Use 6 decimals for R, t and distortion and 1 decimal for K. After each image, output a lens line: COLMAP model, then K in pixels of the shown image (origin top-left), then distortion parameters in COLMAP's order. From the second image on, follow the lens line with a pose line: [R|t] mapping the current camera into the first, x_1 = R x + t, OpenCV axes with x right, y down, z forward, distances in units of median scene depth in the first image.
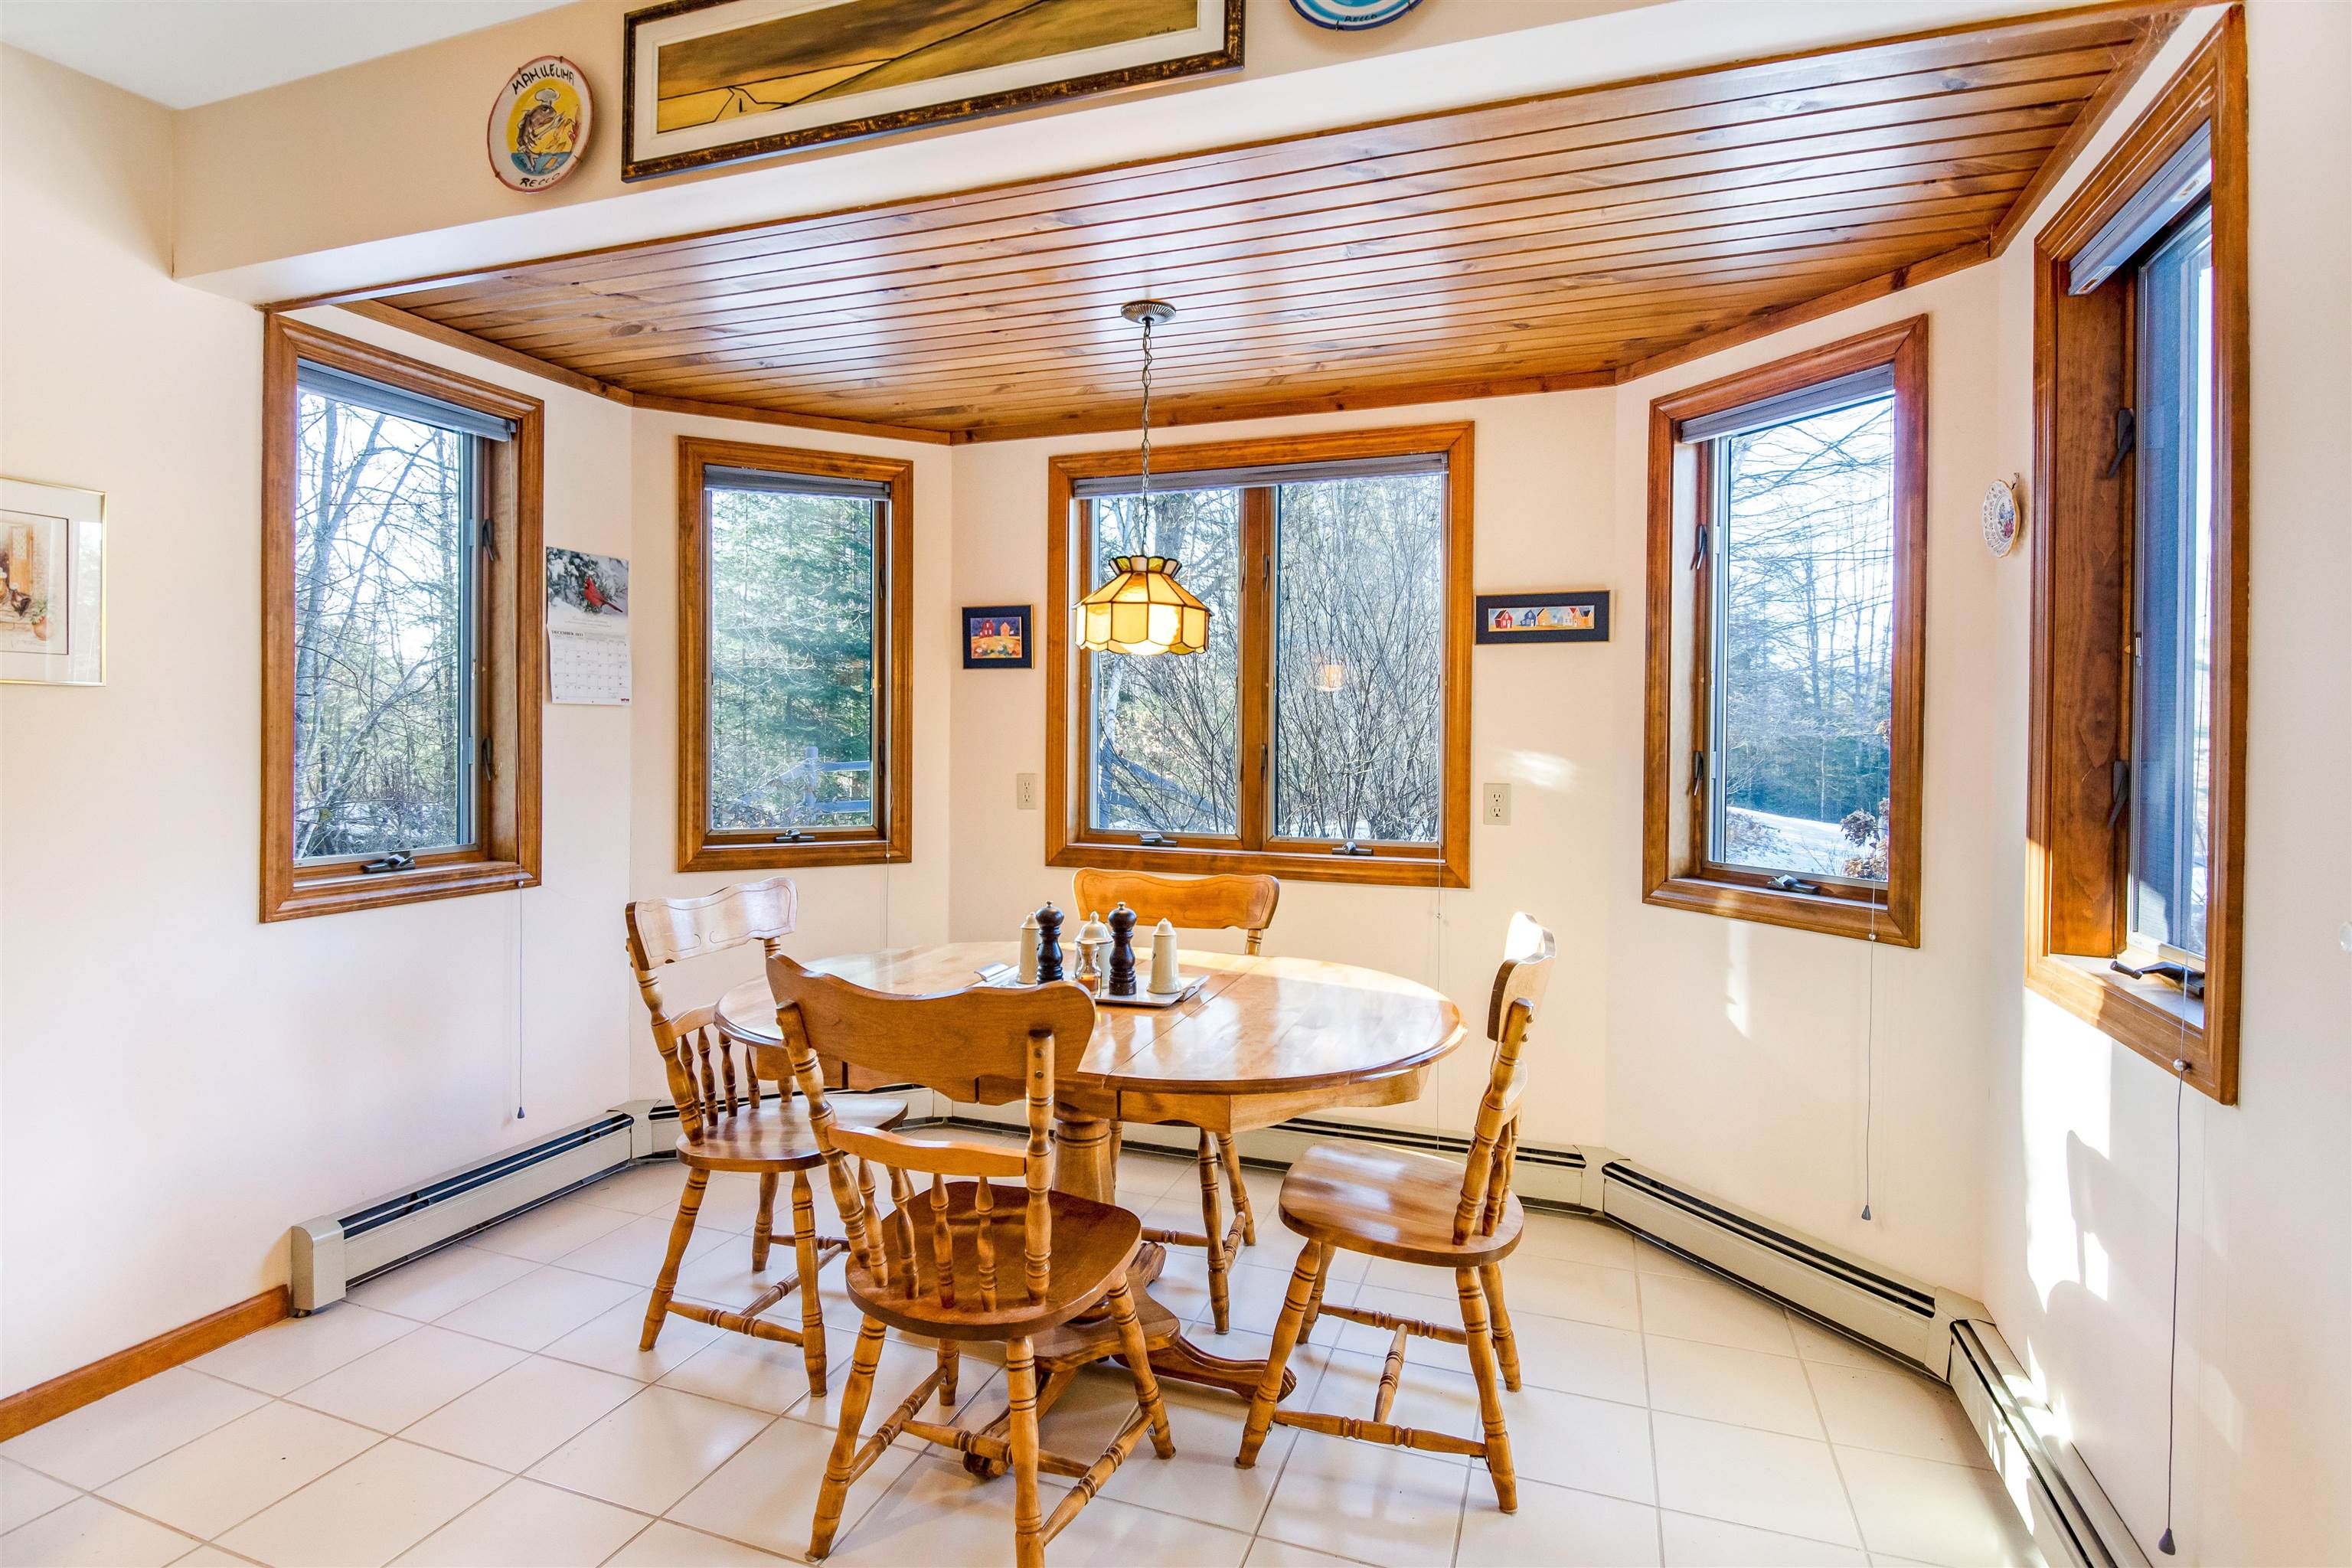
lens RADIAL K [[1166.7, 0, 1173.6], [0, 1166.7, 737.9], [0, 0, 1]] dist [-0.005029, -0.004207]
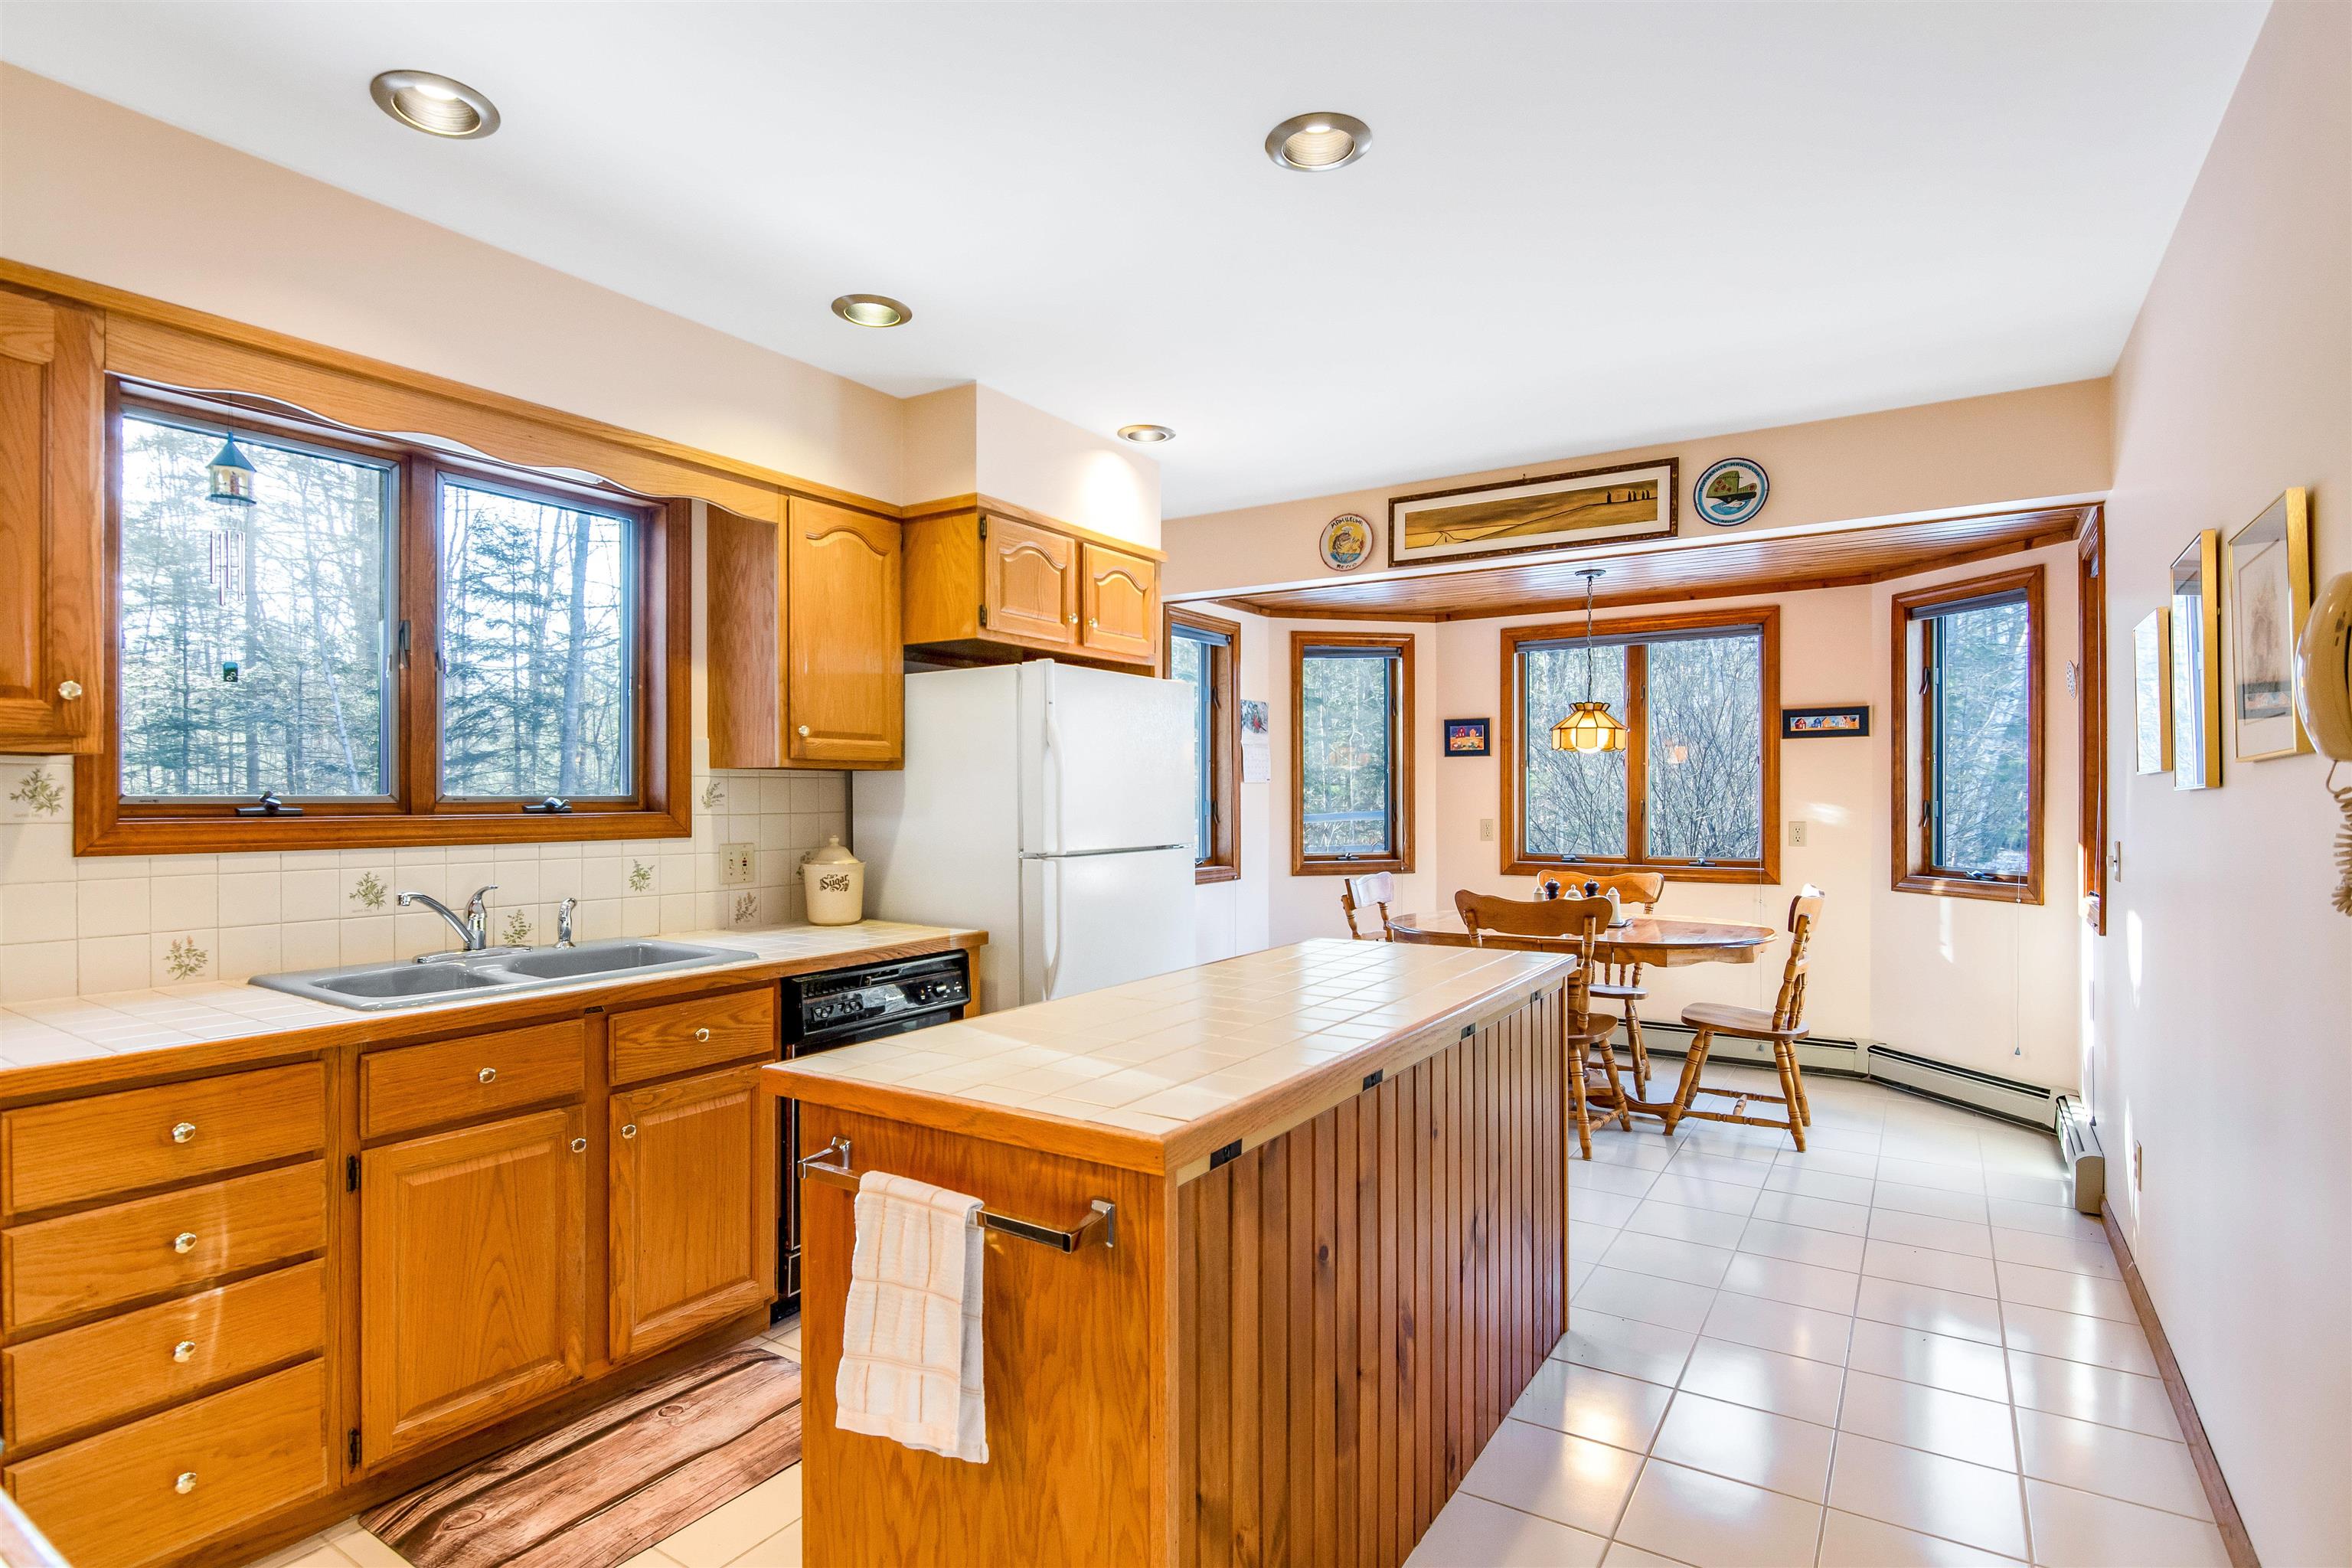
lens RADIAL K [[1166.7, 0, 1163.9], [0, 1166.7, 794.6], [0, 0, 1]] dist [-0.005029, -0.004207]
pose [[0.971134, -0.012436, -0.238211, -0.213442], [0.011905, 0.999922, -0.003665, -0.004970], [0.238238, 0.000723, 0.971207, -0.867149]]
